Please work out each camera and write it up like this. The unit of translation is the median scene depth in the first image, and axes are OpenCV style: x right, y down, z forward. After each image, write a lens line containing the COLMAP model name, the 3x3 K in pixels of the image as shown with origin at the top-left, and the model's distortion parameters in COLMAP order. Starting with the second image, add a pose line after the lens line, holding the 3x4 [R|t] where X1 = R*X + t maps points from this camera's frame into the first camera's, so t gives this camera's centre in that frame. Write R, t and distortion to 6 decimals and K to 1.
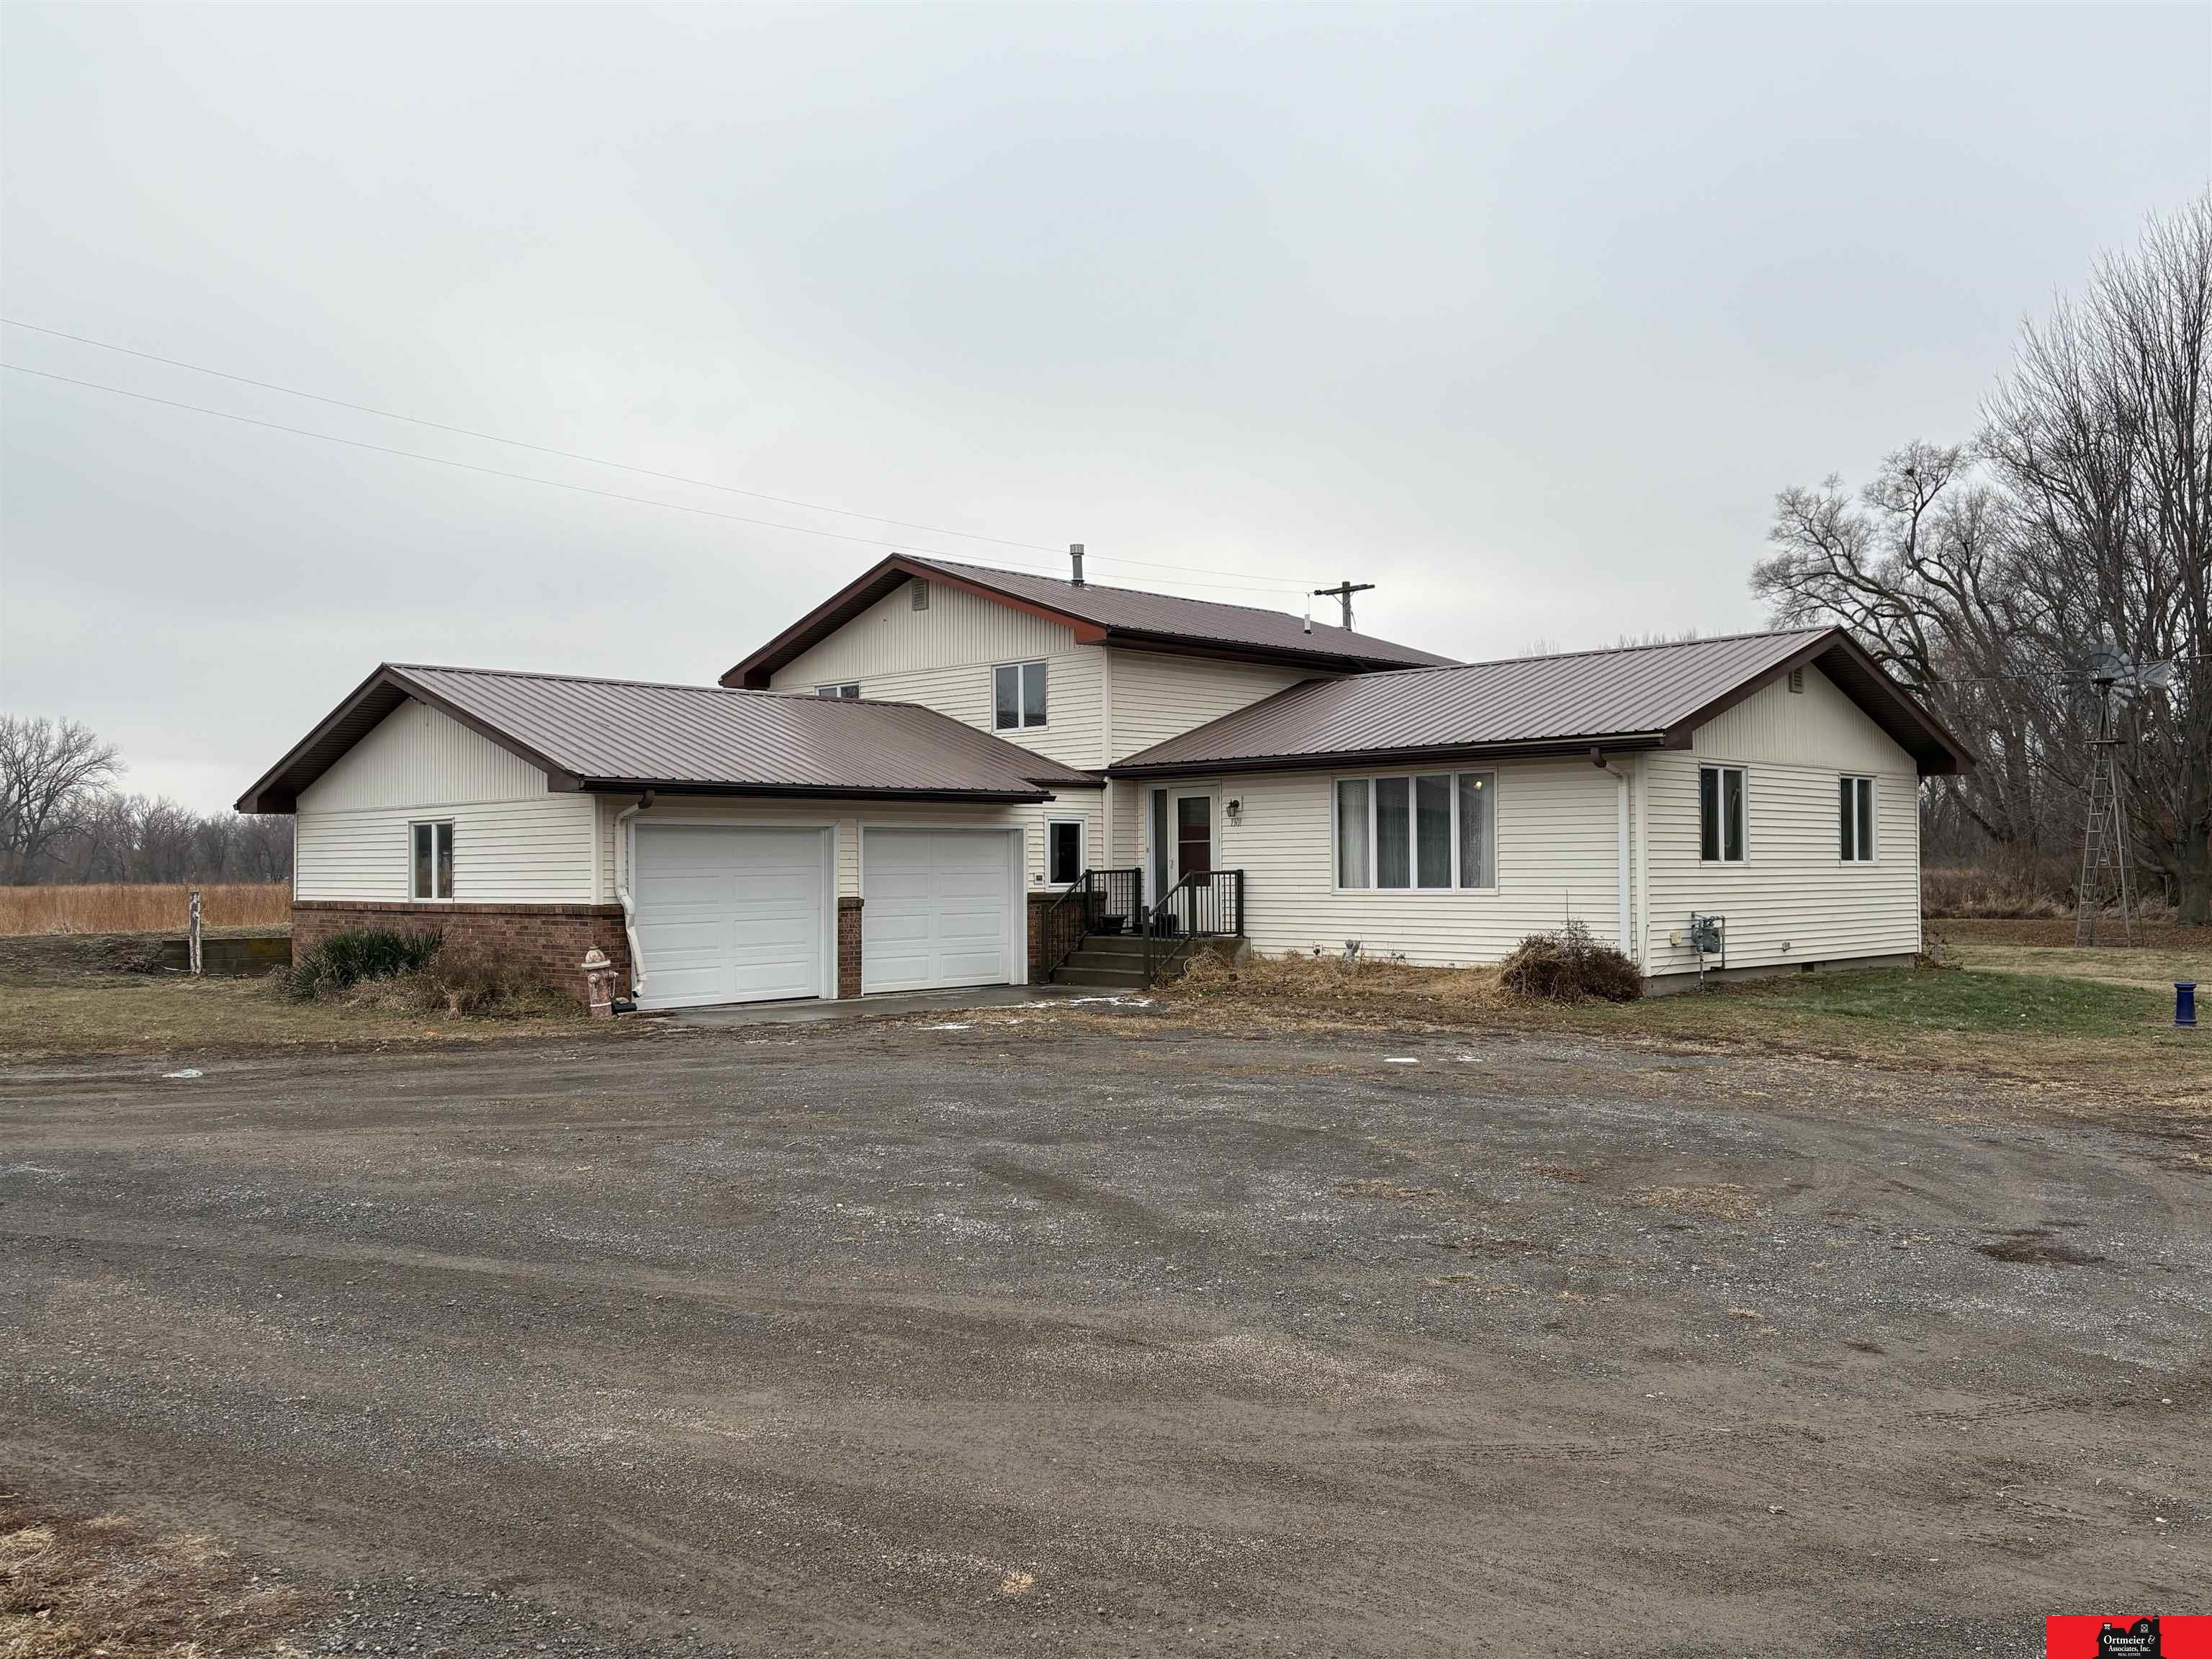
lens RADIAL K [[1863.8, 0, 1106.0], [0, 1863.8, 829.5], [0, 0, 1]] dist [0.046047, -0.005947]
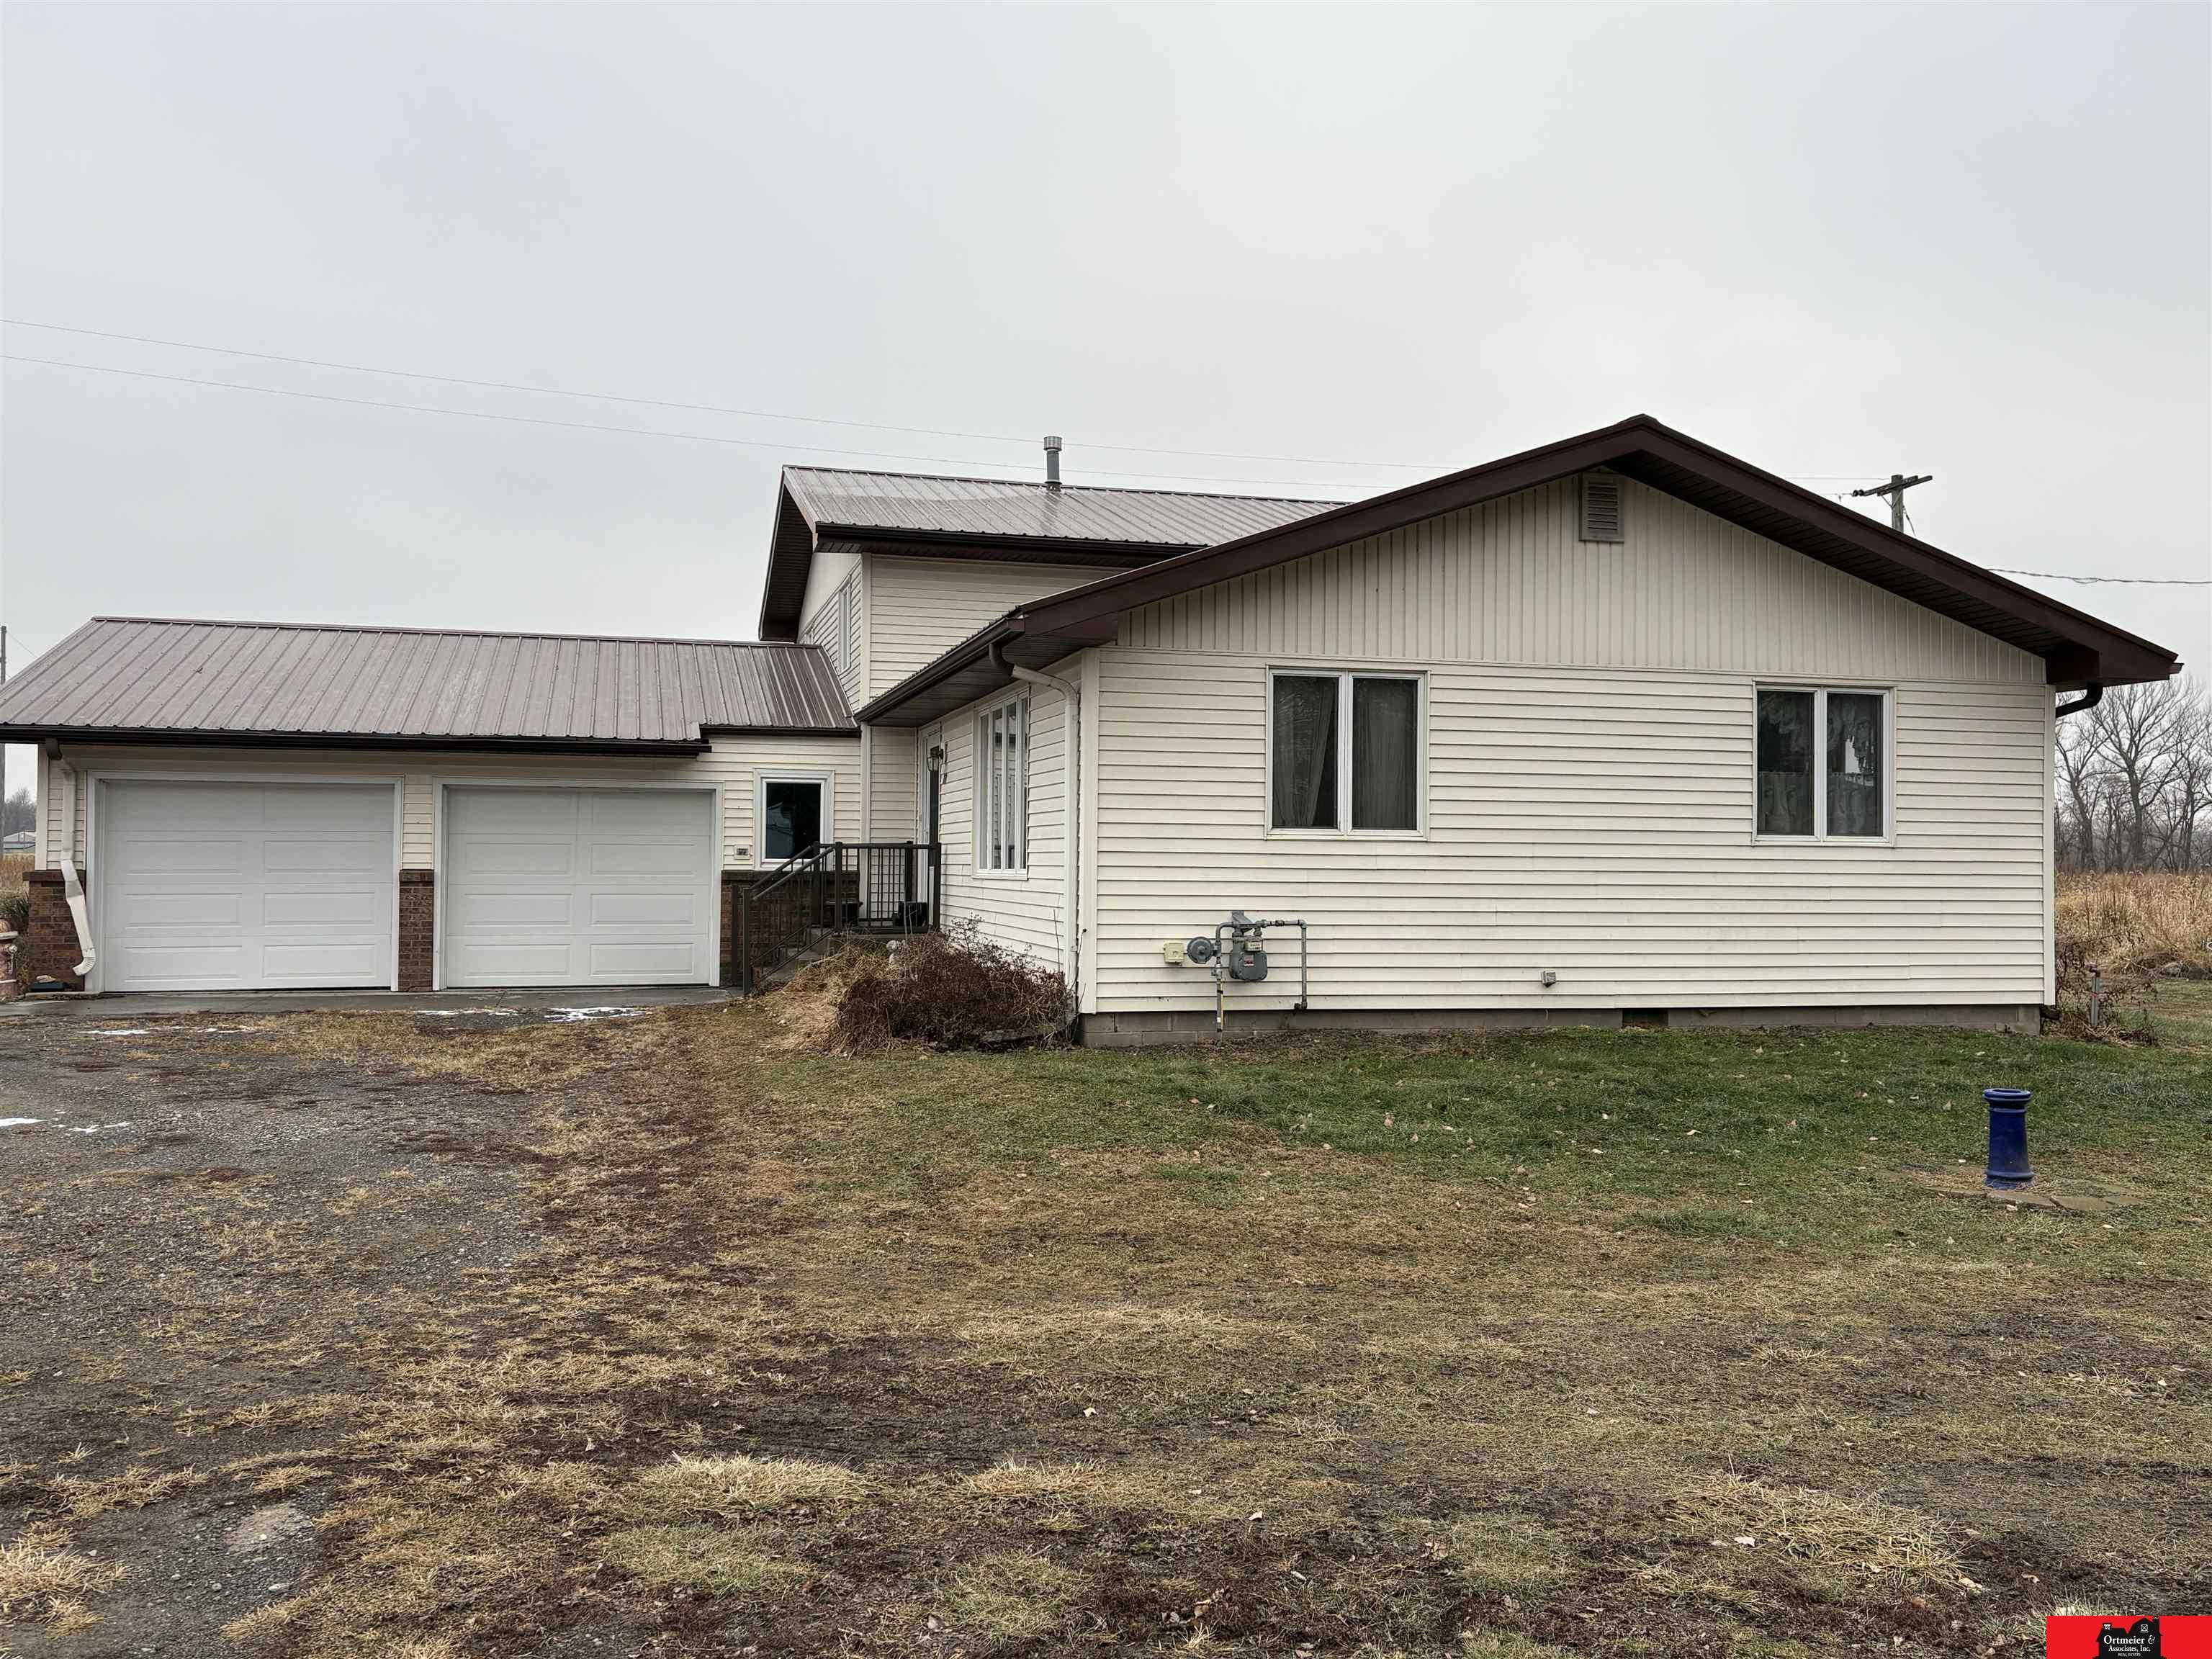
lens RADIAL K [[1887.1, 0, 1106.0], [0, 1887.1, 829.5], [0, 0, 1]] dist [0.063373, -0.003929]
pose [[0.860172, 0.005260, -0.509977, 0.439366], [-0.004378, 0.999986, 0.002928, 0.011843], [0.509985, -0.000286, 0.860183, 0.340061]]
